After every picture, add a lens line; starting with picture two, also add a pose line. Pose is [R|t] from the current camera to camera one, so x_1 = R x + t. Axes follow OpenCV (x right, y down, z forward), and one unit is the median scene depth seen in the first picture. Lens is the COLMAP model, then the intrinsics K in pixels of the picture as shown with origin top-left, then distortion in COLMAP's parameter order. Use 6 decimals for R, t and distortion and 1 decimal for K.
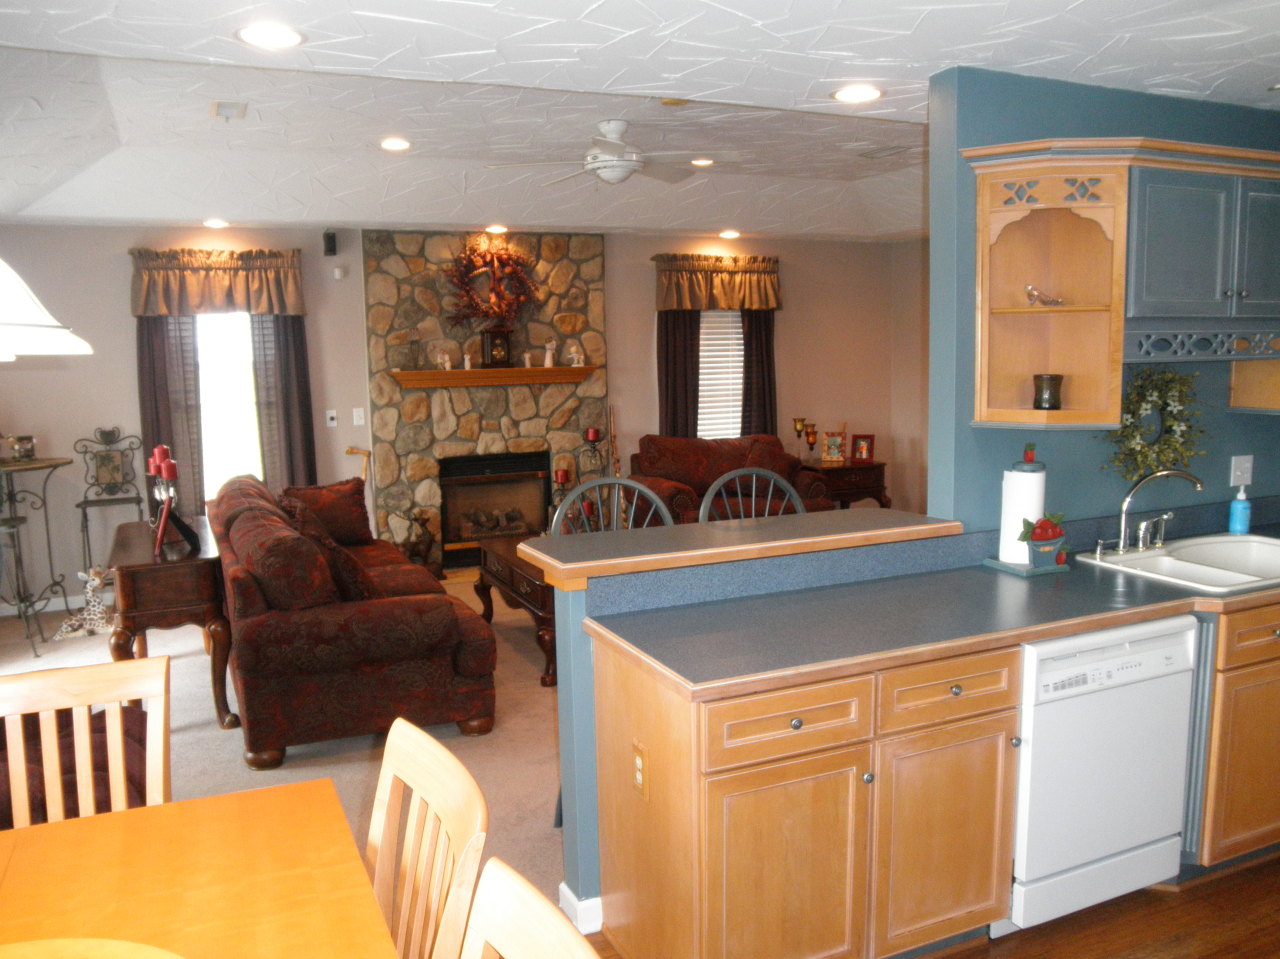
lens RADIAL K [[1049.7, 0, 645.5], [0, 1049.7, 491.4], [0, 0, 1]] dist [-0.128125, 0.112642]
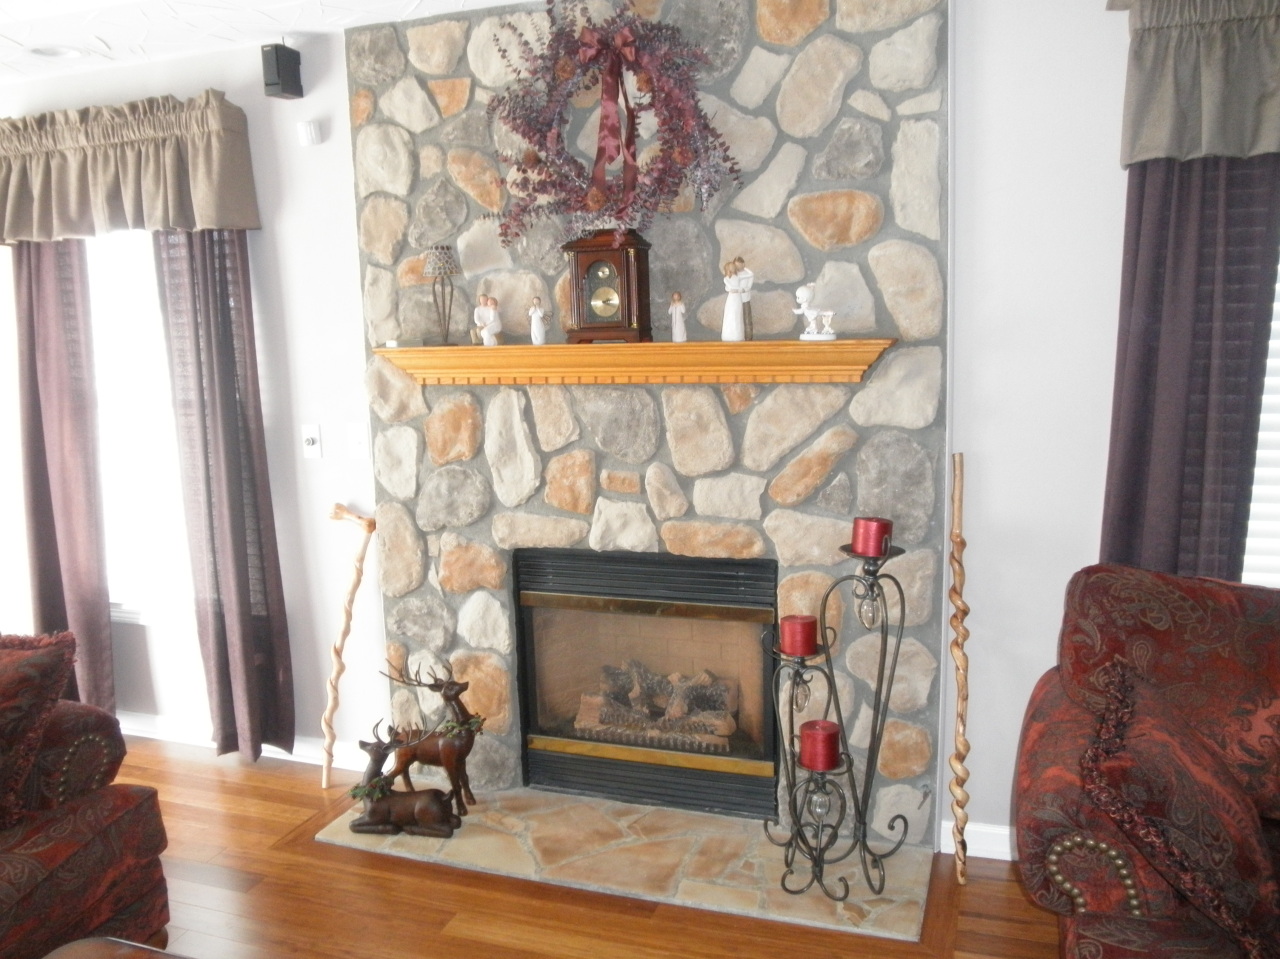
lens RADIAL K [[1049.7, 0, 645.5], [0, 1049.7, 491.4], [0, 0, 1]] dist [-0.128125, 0.112642]
pose [[0.724170, 0.114679, -0.680020, 0.136971], [-0.080668, 0.993394, 0.081621, -0.094691], [0.684887, -0.004251, 0.728637, 0.719296]]
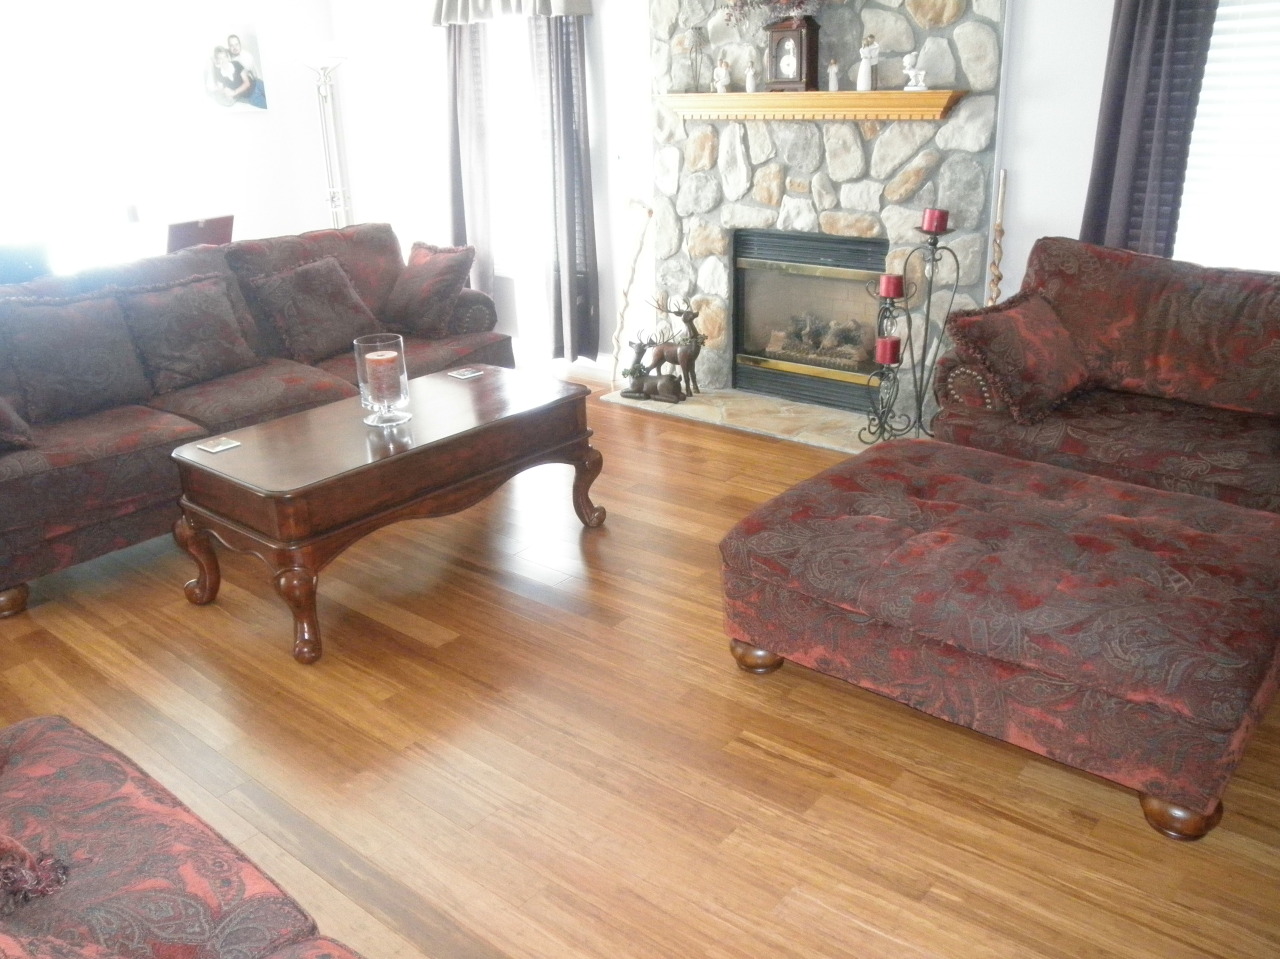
lens RADIAL K [[1049.7, 0, 645.5], [0, 1049.7, 491.4], [0, 0, 1]] dist [-0.128125, 0.112642]
pose [[0.440368, 0.329165, -0.835300, 0.397839], [-0.105942, 0.942919, 0.315721, -0.077712], [0.891545, -0.050540, 0.450104, 0.635902]]
